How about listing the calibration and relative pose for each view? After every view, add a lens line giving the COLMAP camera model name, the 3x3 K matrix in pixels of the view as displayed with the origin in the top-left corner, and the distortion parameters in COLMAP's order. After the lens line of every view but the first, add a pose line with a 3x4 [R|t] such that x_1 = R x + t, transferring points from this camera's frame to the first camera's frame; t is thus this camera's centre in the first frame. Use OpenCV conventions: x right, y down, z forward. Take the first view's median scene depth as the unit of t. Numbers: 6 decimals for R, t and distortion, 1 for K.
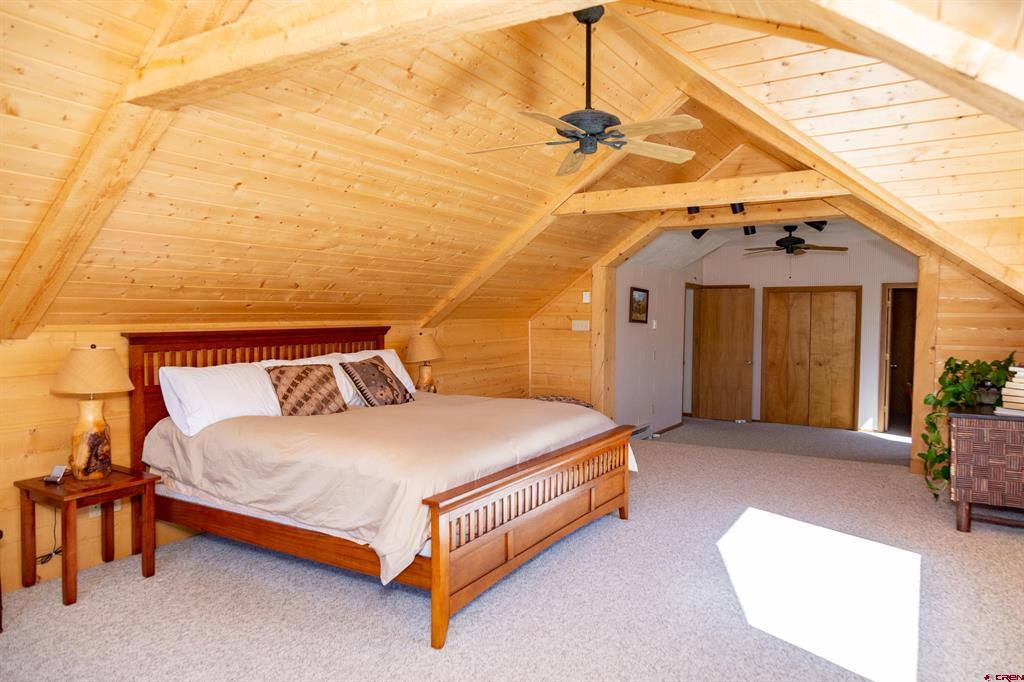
lens RADIAL K [[659.2, 0, 511.5], [0, 659.2, 336.1], [0, 0, 1]] dist [0.002183, -0.002723]
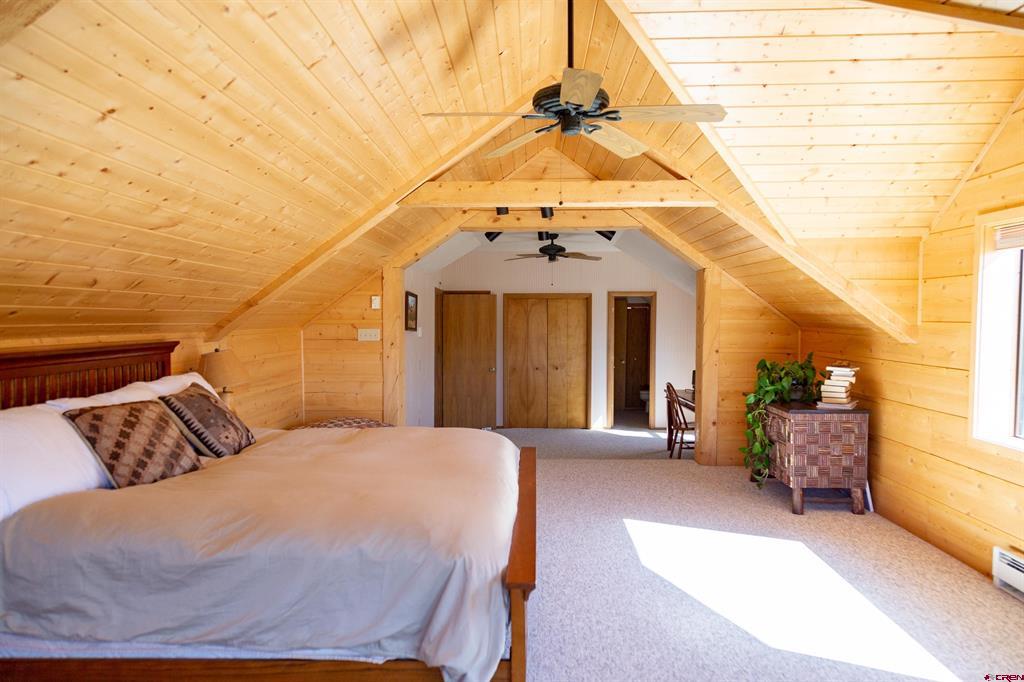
lens RADIAL K [[688.4, 0, 507.8], [0, 688.4, 346.2], [0, 0, 1]] dist [0.004300, 0.004604]
pose [[0.872613, -0.022257, 0.487905, -0.293928], [0.019534, 0.999752, 0.010670, -0.012389], [-0.488022, 0.000220, 0.872831, 0.199222]]
